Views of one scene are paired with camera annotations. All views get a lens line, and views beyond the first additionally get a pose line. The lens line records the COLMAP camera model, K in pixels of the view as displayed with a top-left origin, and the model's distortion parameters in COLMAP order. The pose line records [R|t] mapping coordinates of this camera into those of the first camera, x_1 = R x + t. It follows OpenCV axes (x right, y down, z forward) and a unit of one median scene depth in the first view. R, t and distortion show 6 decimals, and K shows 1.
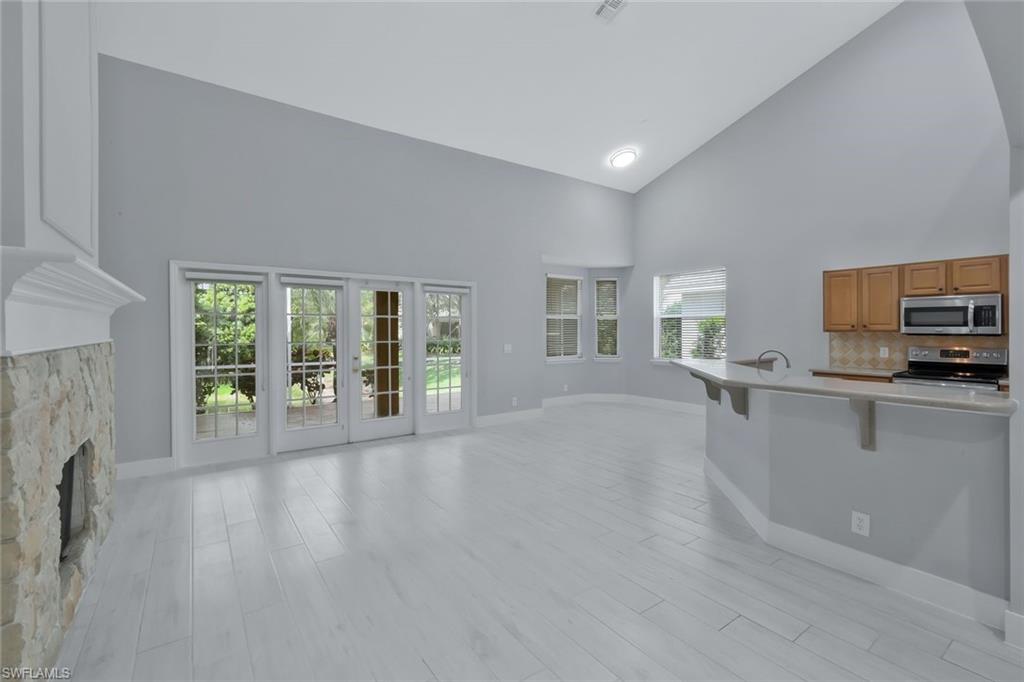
lens RADIAL K [[450.5, 0, 509.1], [0, 450.5, 330.0], [0, 0, 1]] dist [0.007517, -0.000861]
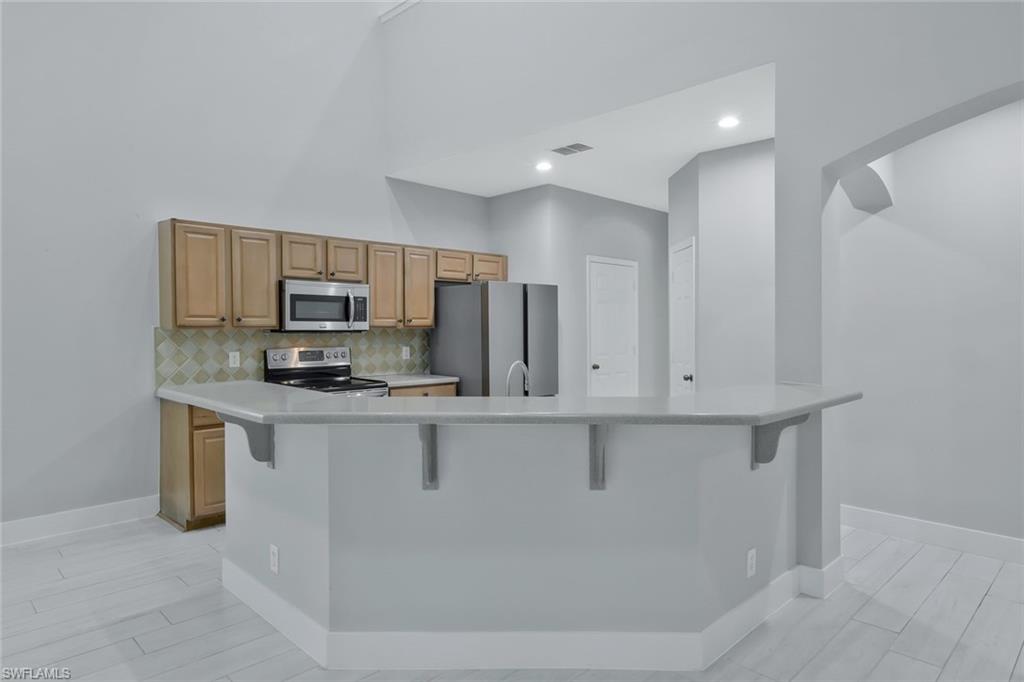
lens RADIAL K [[613.5, 0, 511.4], [0, 613.5, 340.7], [0, 0, 1]] dist [-0.007620, -0.000303]
pose [[-0.154040, -0.021197, 0.987837, -0.110317], [0.000130, 0.999769, 0.021474, 0.002514], [-0.988065, 0.003436, -0.154002, 0.758041]]
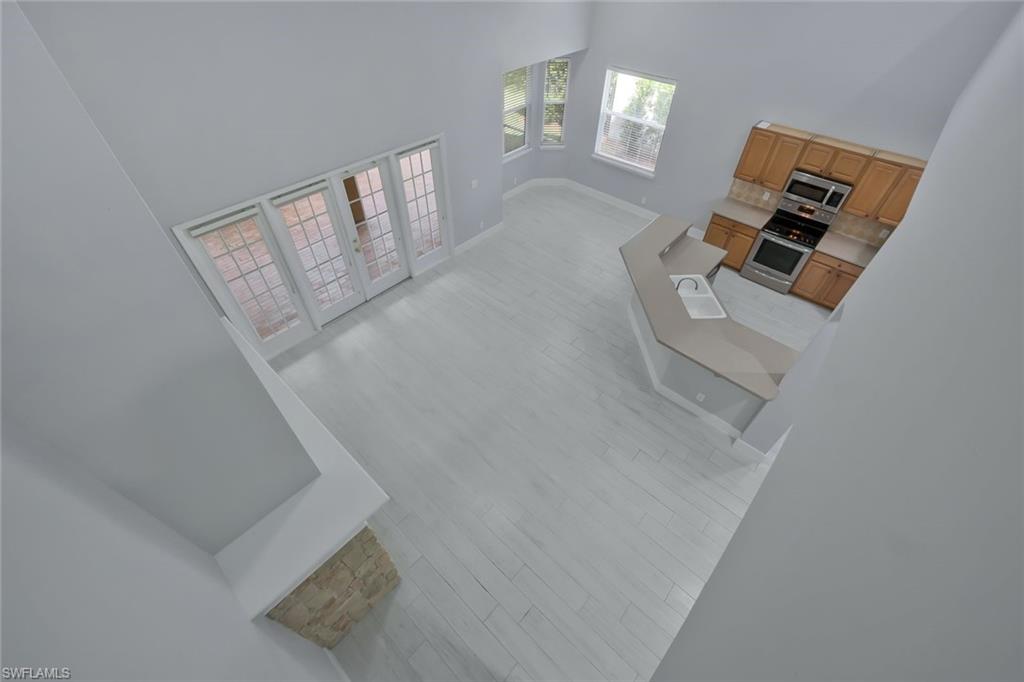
lens RADIAL K [[424.8, 0, 518.1], [0, 424.8, 335.8], [0, 0, 1]] dist [0.001219, 0.000281]
pose [[0.974235, -0.139915, 0.176891, -0.167486], [-0.027519, 0.704710, 0.708962, -0.541101], [-0.223851, -0.695563, 0.682703, 0.022976]]
